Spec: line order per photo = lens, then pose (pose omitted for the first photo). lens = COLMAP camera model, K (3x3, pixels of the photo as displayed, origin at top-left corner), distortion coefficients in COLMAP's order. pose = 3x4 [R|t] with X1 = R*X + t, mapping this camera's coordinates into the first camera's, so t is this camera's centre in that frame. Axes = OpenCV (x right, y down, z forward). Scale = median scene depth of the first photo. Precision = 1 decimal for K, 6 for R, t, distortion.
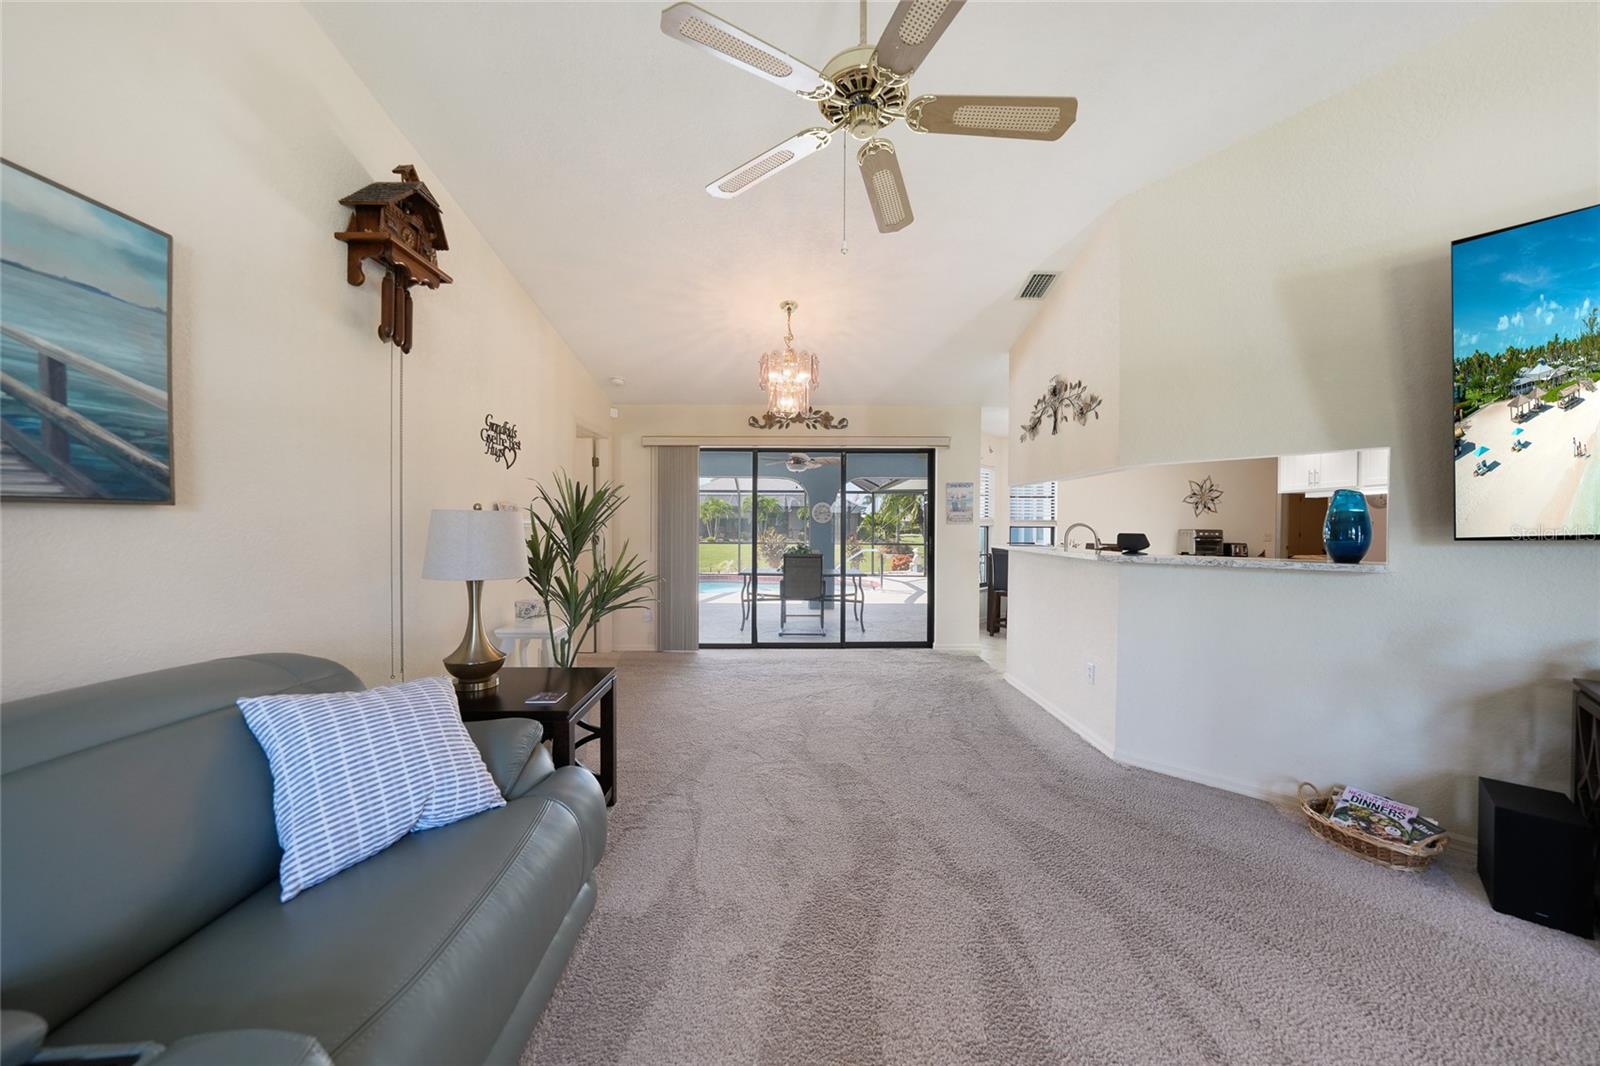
lens RADIAL K [[552.8, 0, 797.9], [0, 552.8, 528.3], [0, 0, 1]] dist [-0.039778, -0.000119]
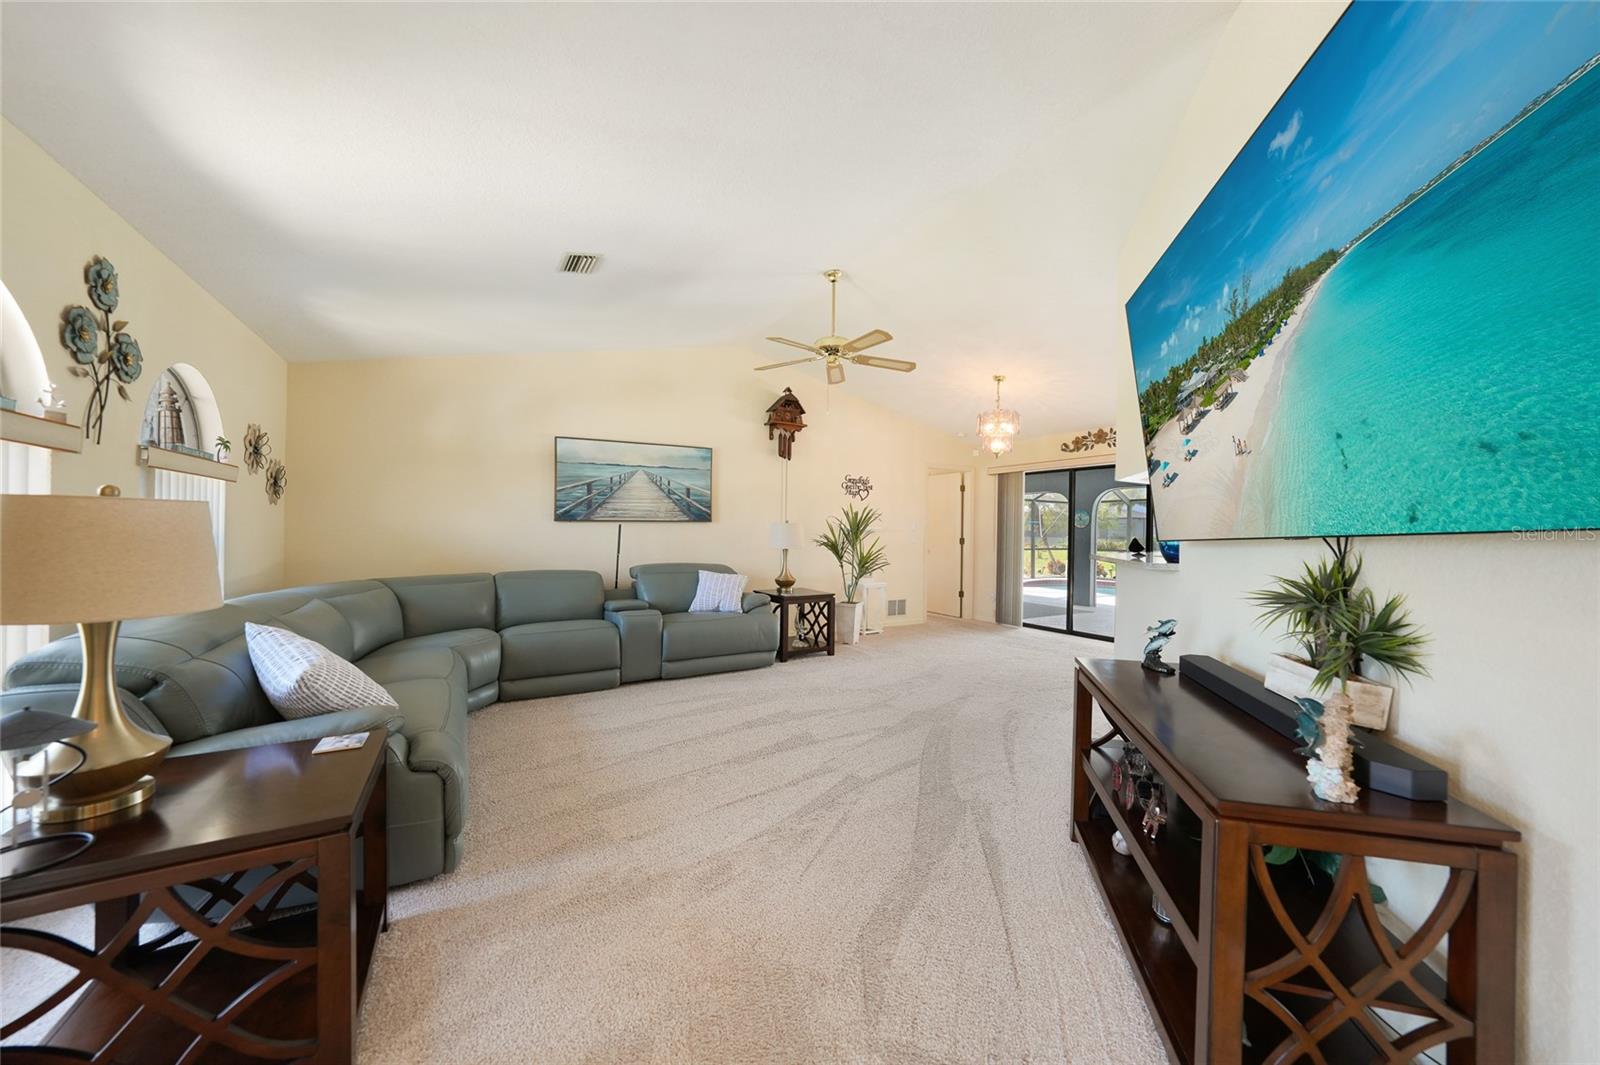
lens RADIAL K [[552.8, 0, 797.9], [0, 552.8, 527.8], [0, 0, 1]] dist [-0.039778, -0.000119]
pose [[0.470630, 0.003094, -0.882325, 0.700818], [-0.019199, 0.999793, -0.006736, 0.003052], [0.882122, 0.020110, 0.470592, -0.079693]]
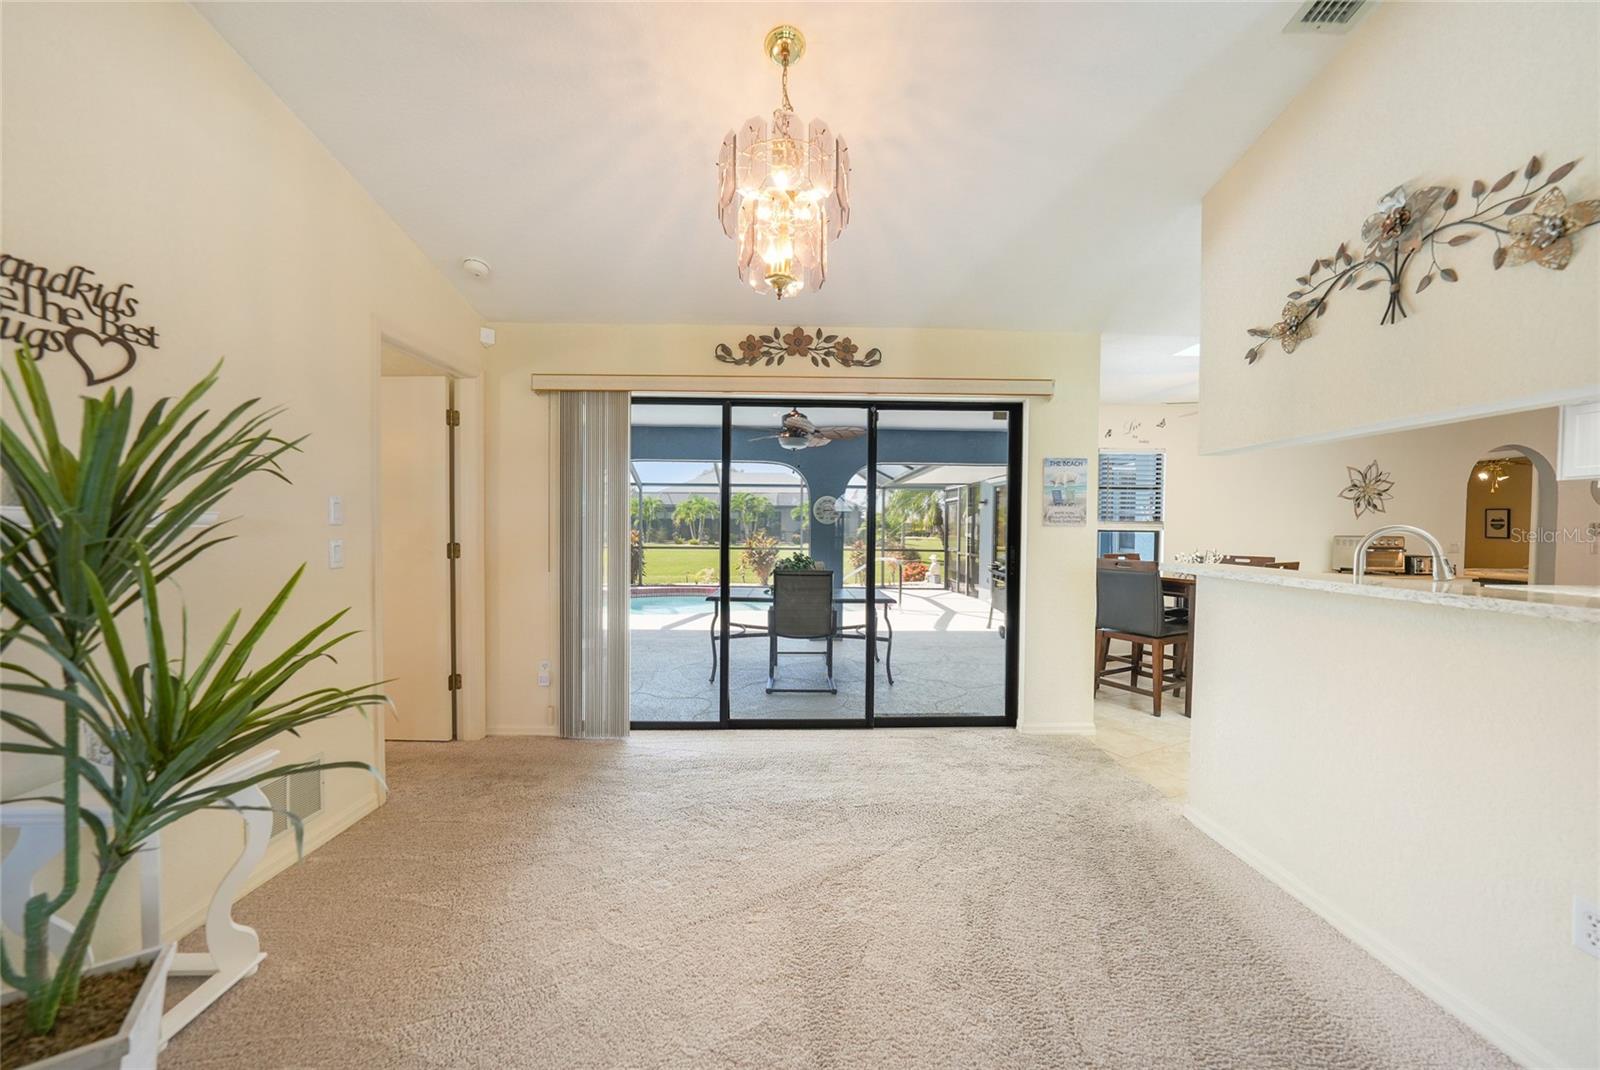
lens RADIAL K [[572.8, 0, 800.0], [0, 572.8, 535.0], [0, 0, 1]] dist [-0.042214, -0.000027]
pose [[0.999854, 0.004488, 0.016471, -0.007144], [-0.004634, 0.999951, 0.008790, -0.002195], [-0.016431, -0.008865, 0.999826, 0.380650]]
